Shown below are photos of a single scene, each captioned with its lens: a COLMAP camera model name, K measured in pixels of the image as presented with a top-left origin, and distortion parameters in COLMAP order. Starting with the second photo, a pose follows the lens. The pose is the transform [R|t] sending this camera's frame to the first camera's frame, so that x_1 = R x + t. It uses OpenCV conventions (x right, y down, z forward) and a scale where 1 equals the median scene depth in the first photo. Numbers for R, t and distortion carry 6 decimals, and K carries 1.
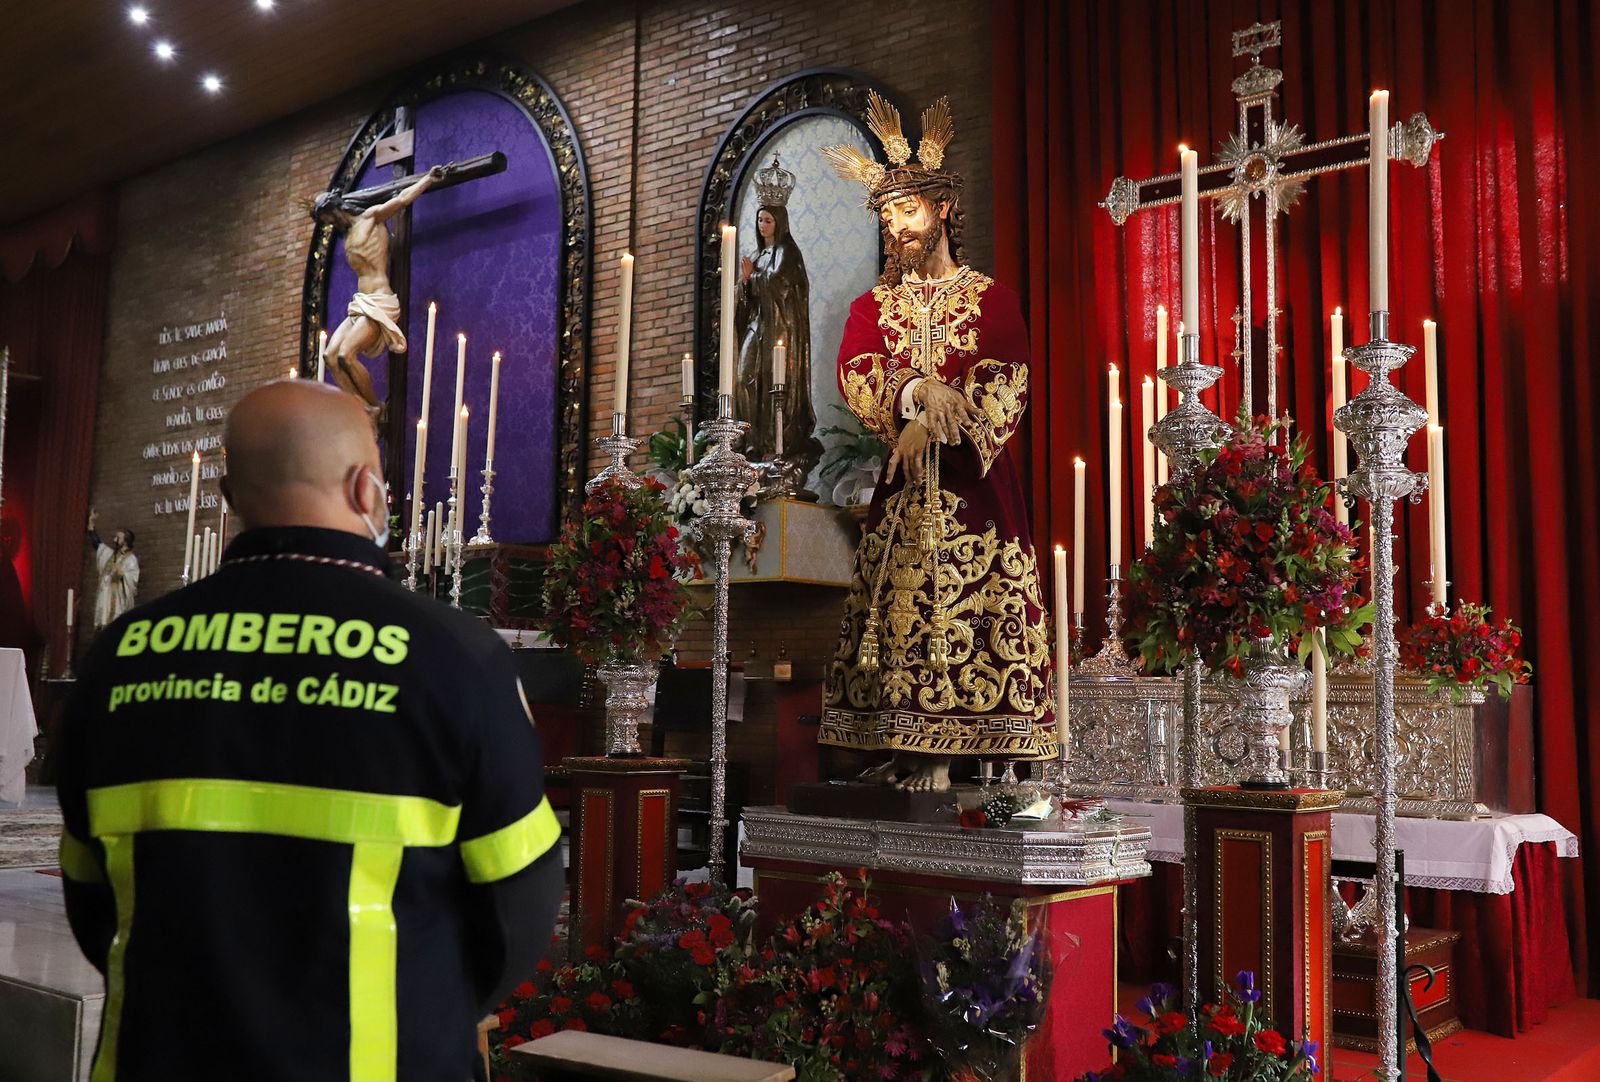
lens RADIAL K [[1571.7, 0, 775.9], [0, 1571.7, 516.1], [0, 0, 1]] dist [-0.025883, 0.000000]
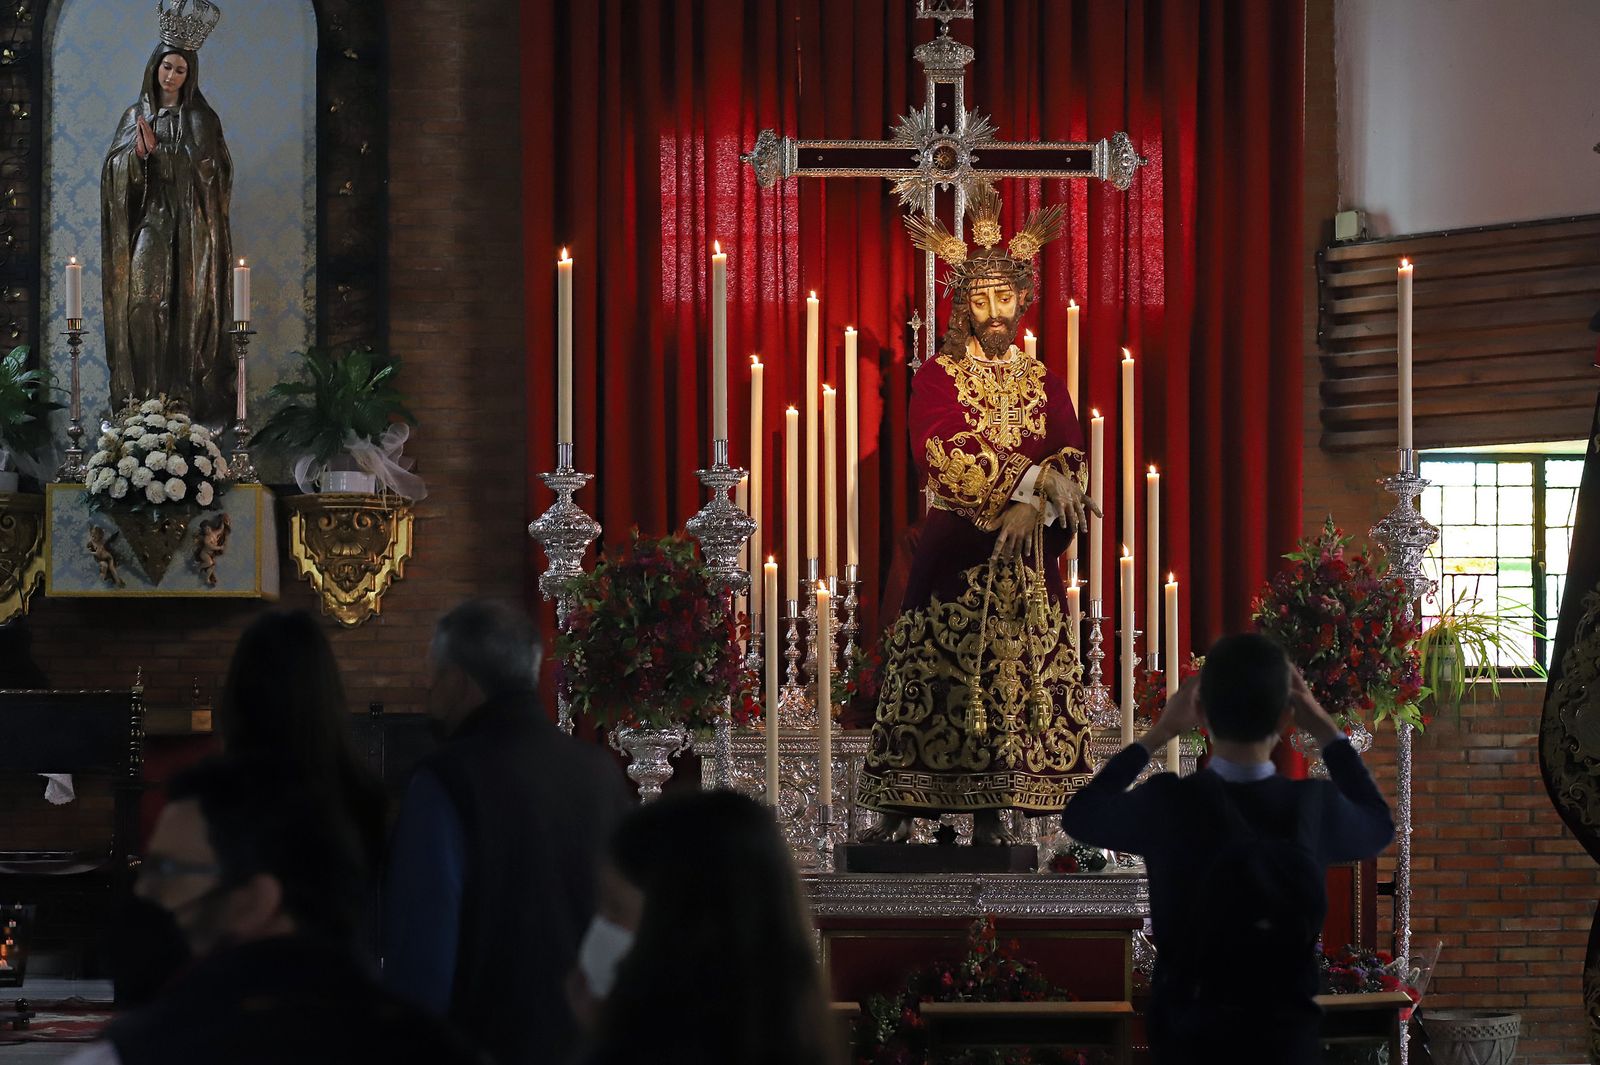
lens RADIAL K [[3589.4, 0, 798.7], [0, 3589.4, 533.0], [0, 0, 1]] dist [0.045084, 0.000000]
pose [[0.762336, 0.022093, 0.646804, -1.334517], [-0.062228, 0.997289, 0.039278, -0.105056], [-0.644182, -0.070192, 0.761644, -0.639265]]
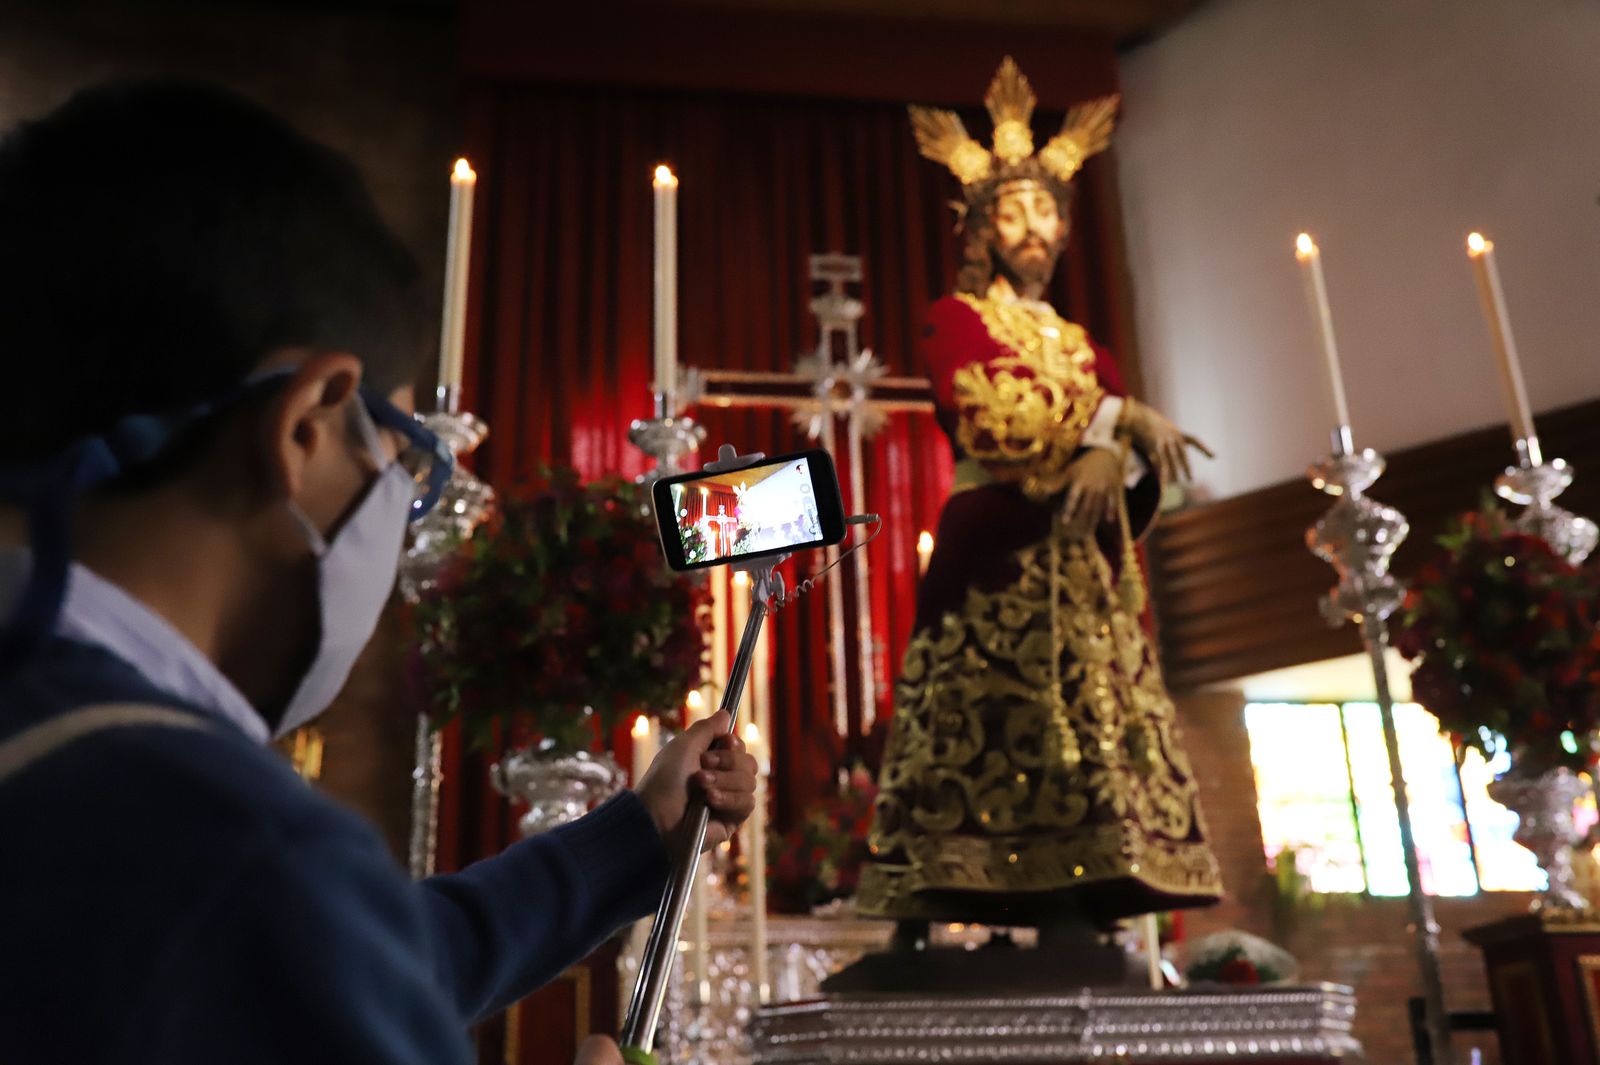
lens RADIAL K [[1539.6, 0, 803.2], [0, 1539.6, 535.7], [0, 0, 1]] dist [-0.039110, 0.000000]
pose [[0.680286, 0.233770, 0.694668, -0.428604], [-0.045403, 0.959394, -0.278392, 0.160091], [-0.731540, 0.157846, 0.663275, 0.506633]]
